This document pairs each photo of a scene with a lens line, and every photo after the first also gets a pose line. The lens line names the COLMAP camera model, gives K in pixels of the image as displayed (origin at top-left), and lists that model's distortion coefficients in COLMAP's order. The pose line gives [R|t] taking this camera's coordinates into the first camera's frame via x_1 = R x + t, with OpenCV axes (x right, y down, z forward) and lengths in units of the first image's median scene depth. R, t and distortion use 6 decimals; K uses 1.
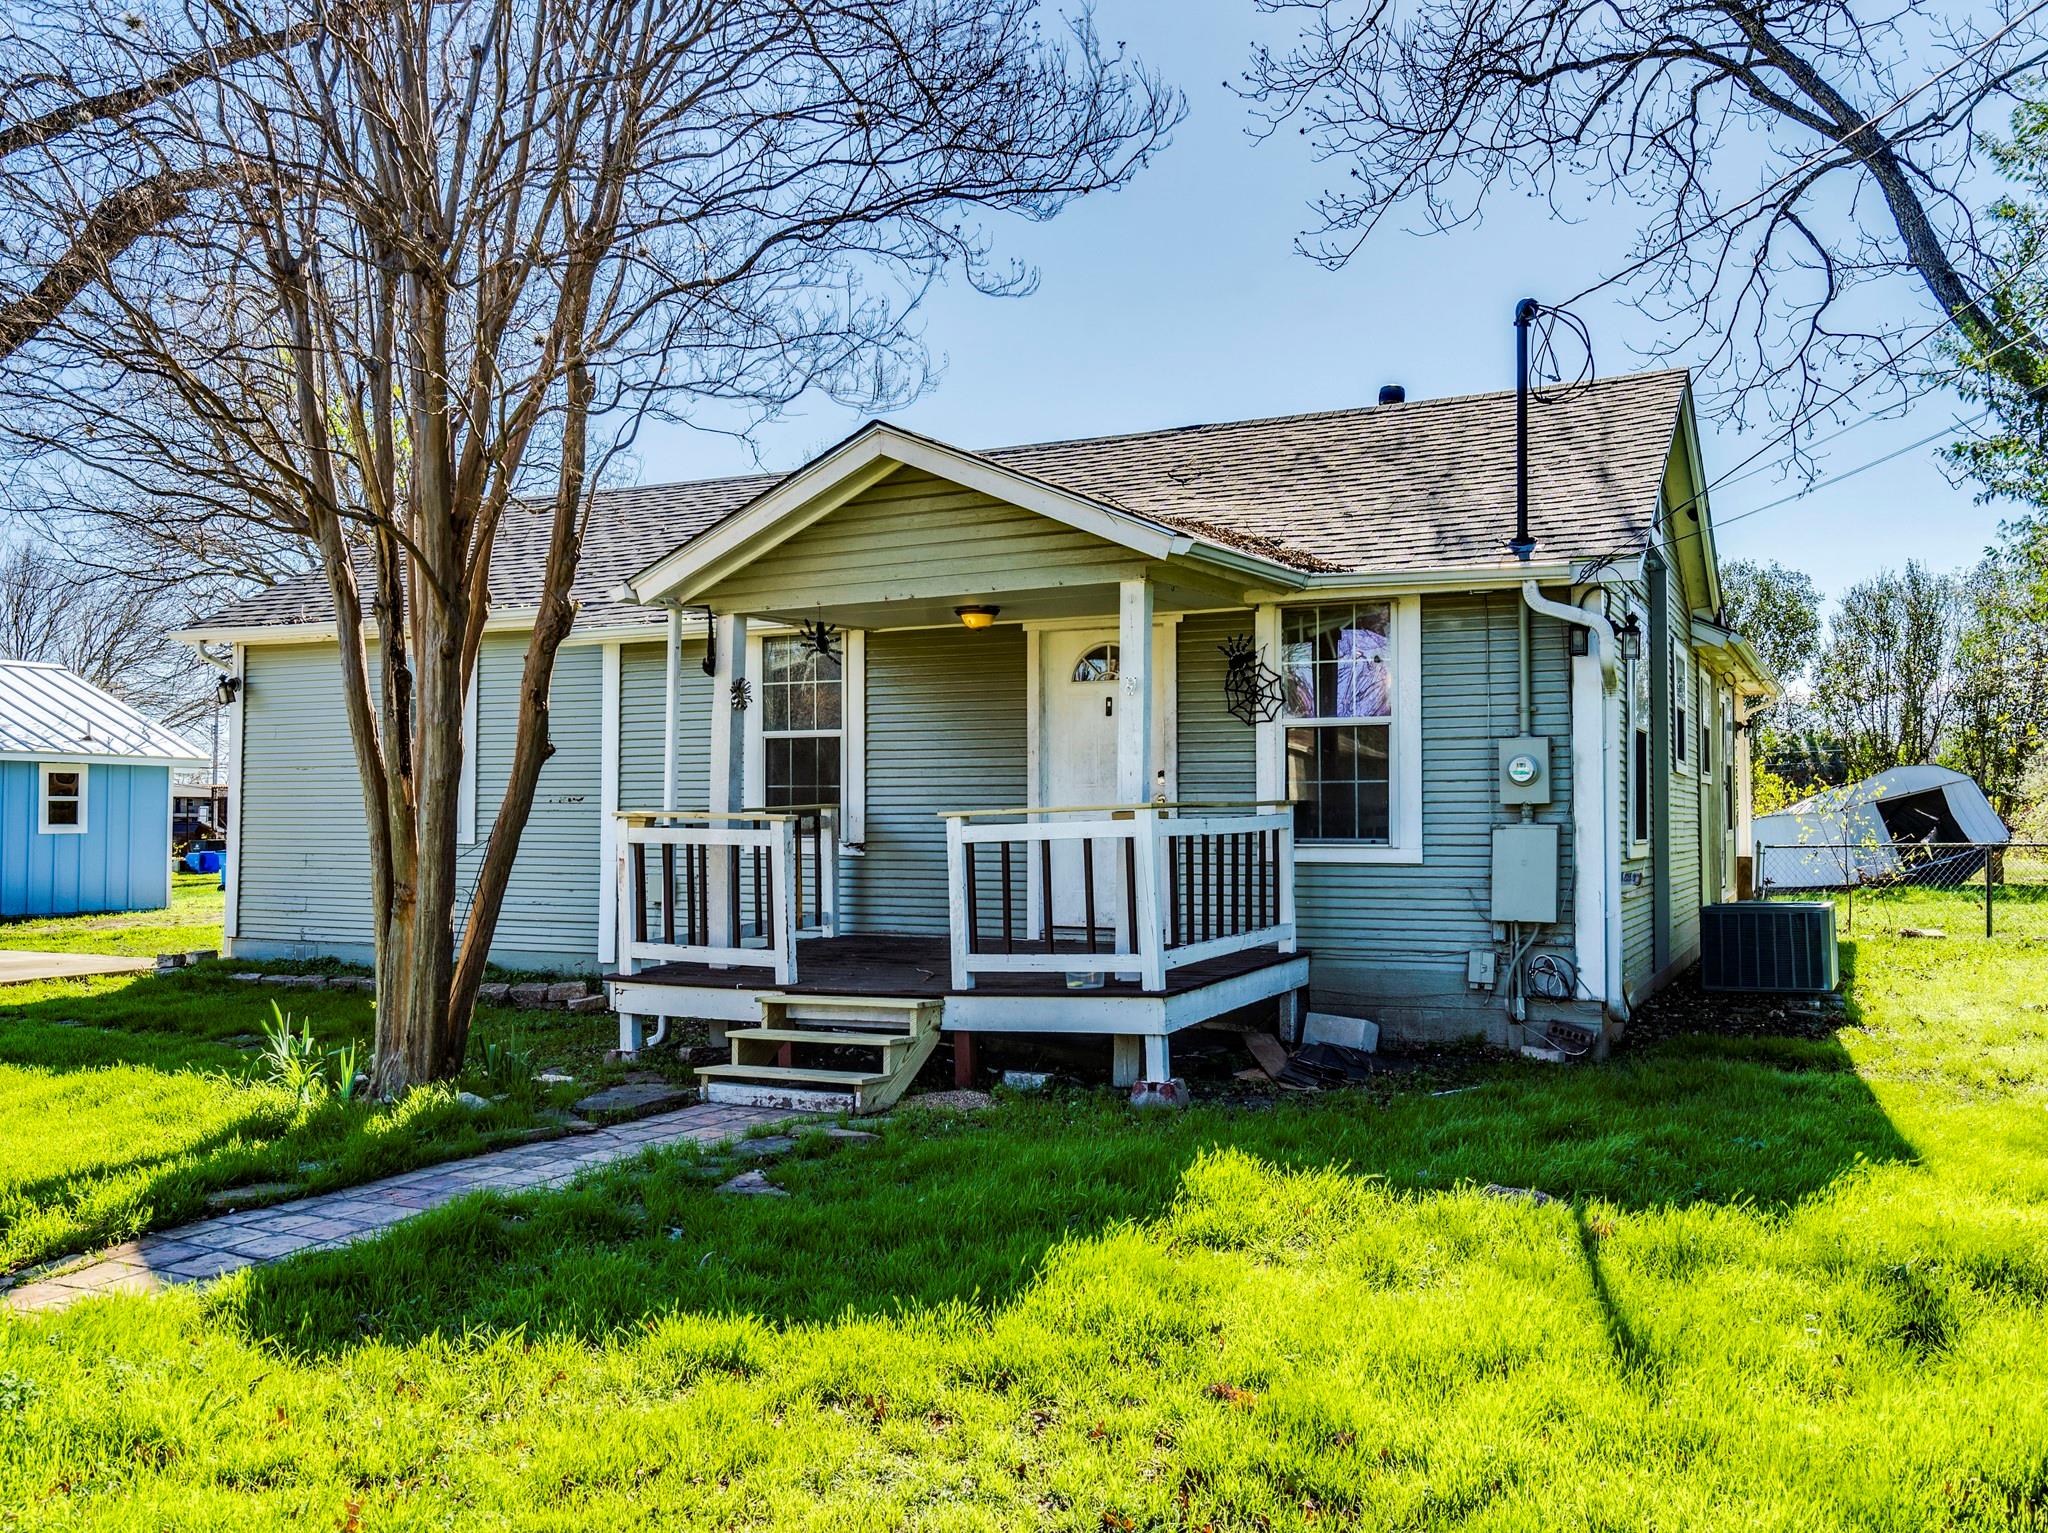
lens RADIAL K [[1825.9, 0, 997.7], [0, 1825.9, 748.6], [0, 0, 1]] dist [0.024592, -0.013715]
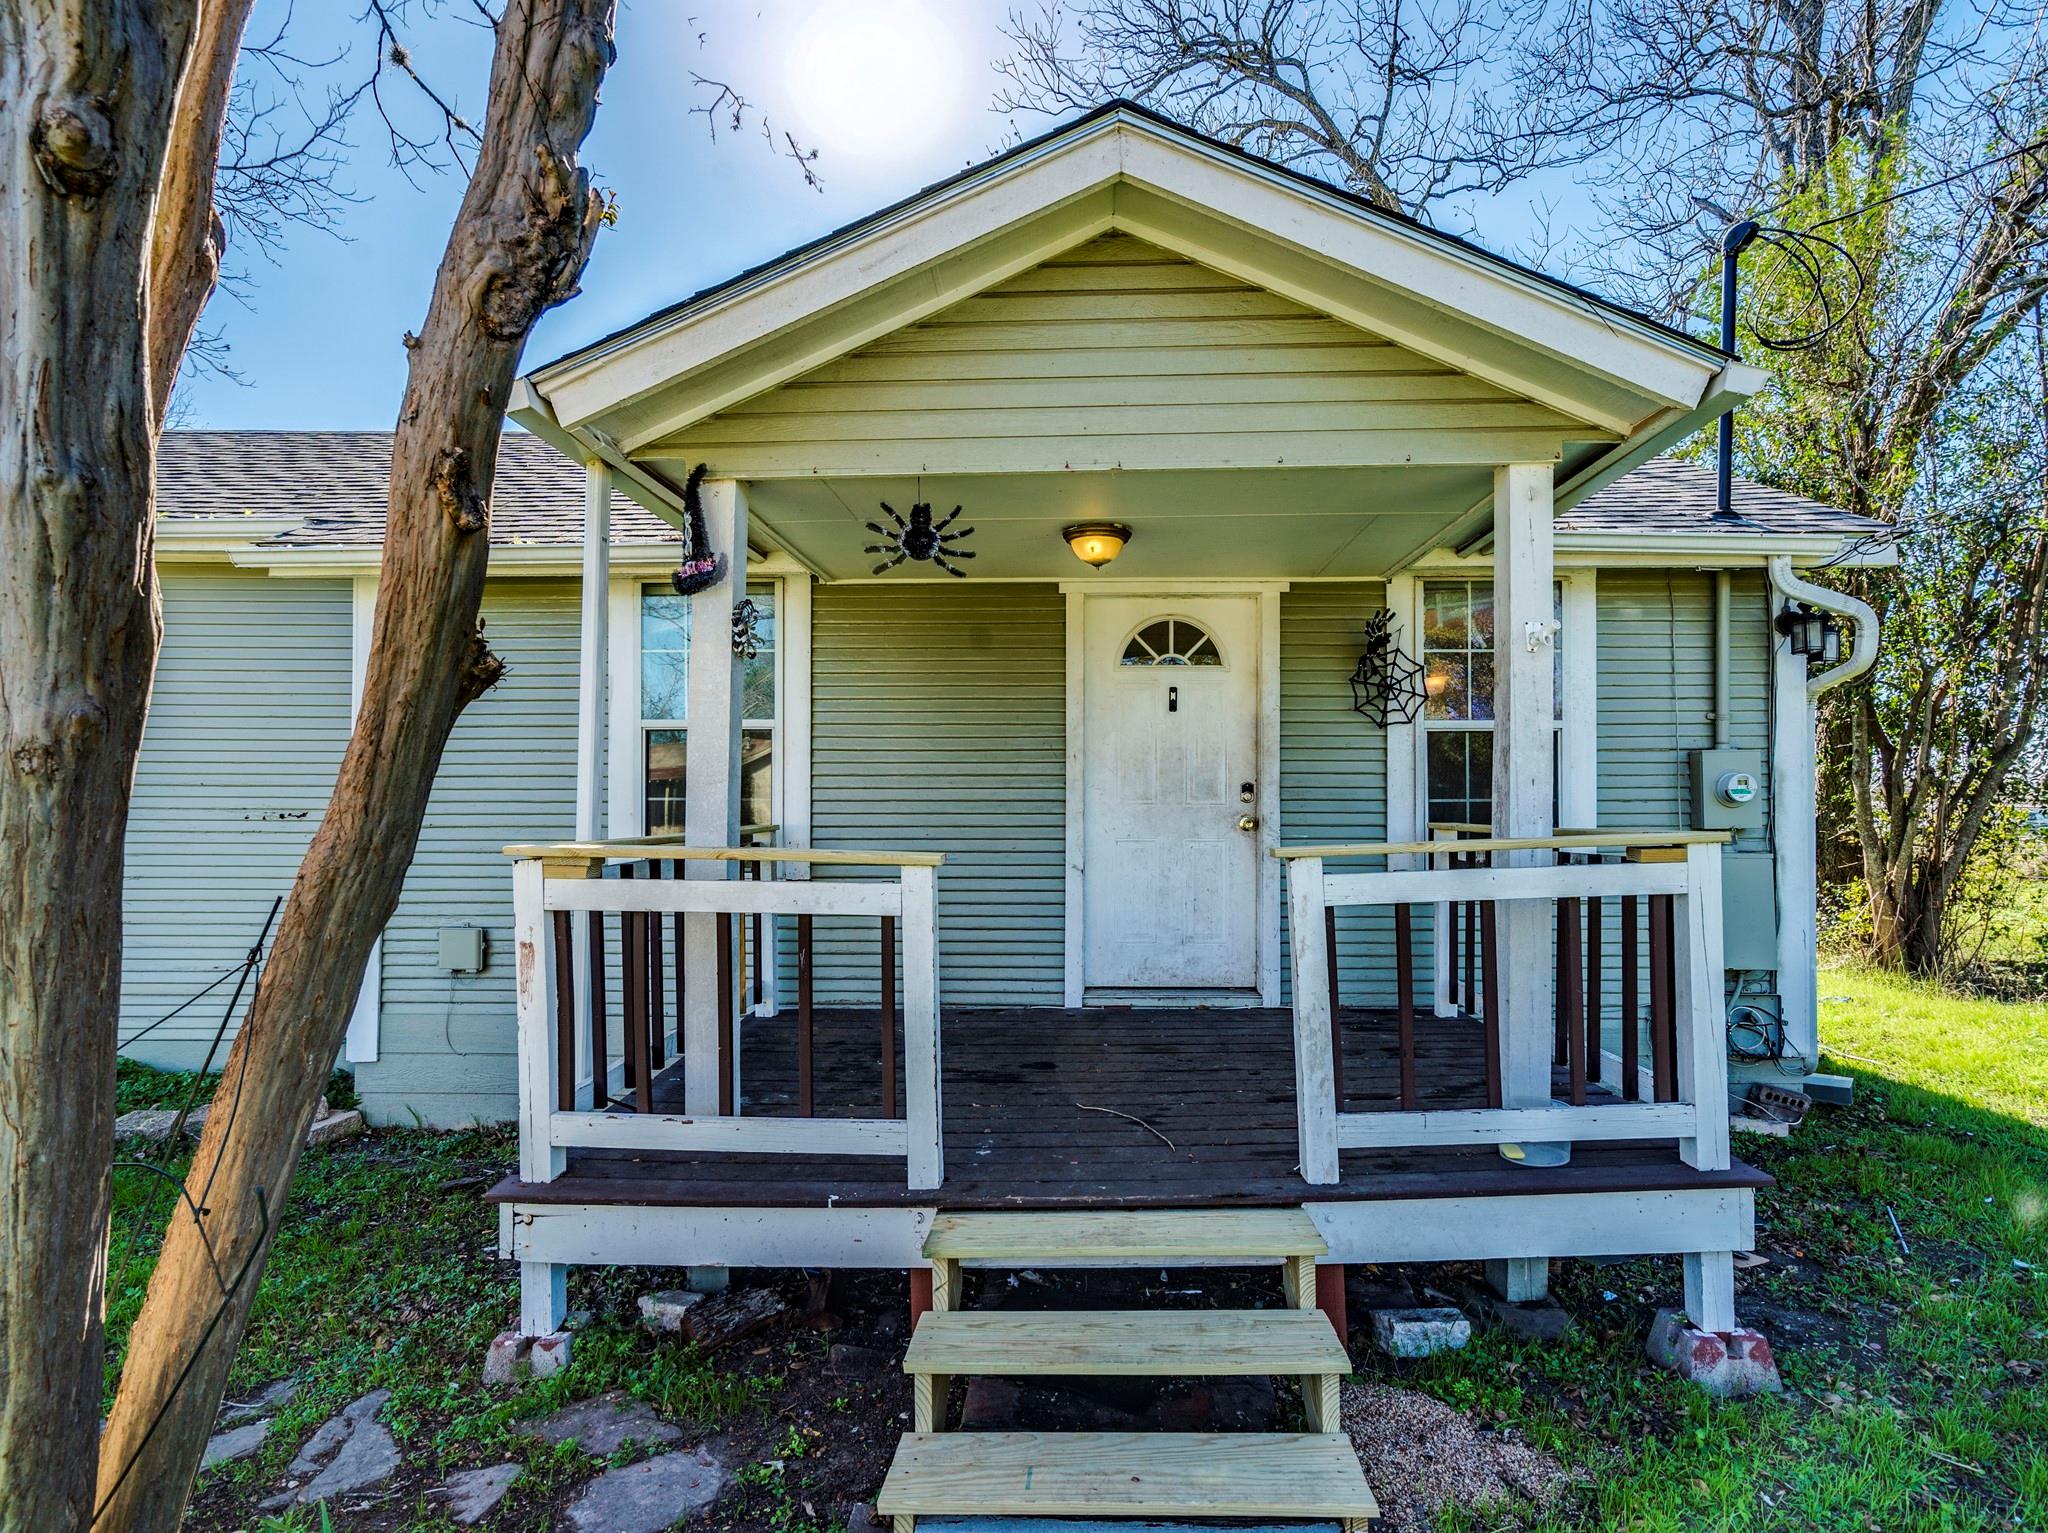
lens RADIAL K [[1163.4, 0, 1127.6], [0, 1163.4, 815.2], [0, 0, 1]] dist [-0.007952, 0.000133]
pose [[0.894176, 0.005837, 0.447678, -0.199979], [-0.018477, 0.999544, 0.023873, 0.016323], [-0.447334, -0.029618, 0.893876, 0.654112]]
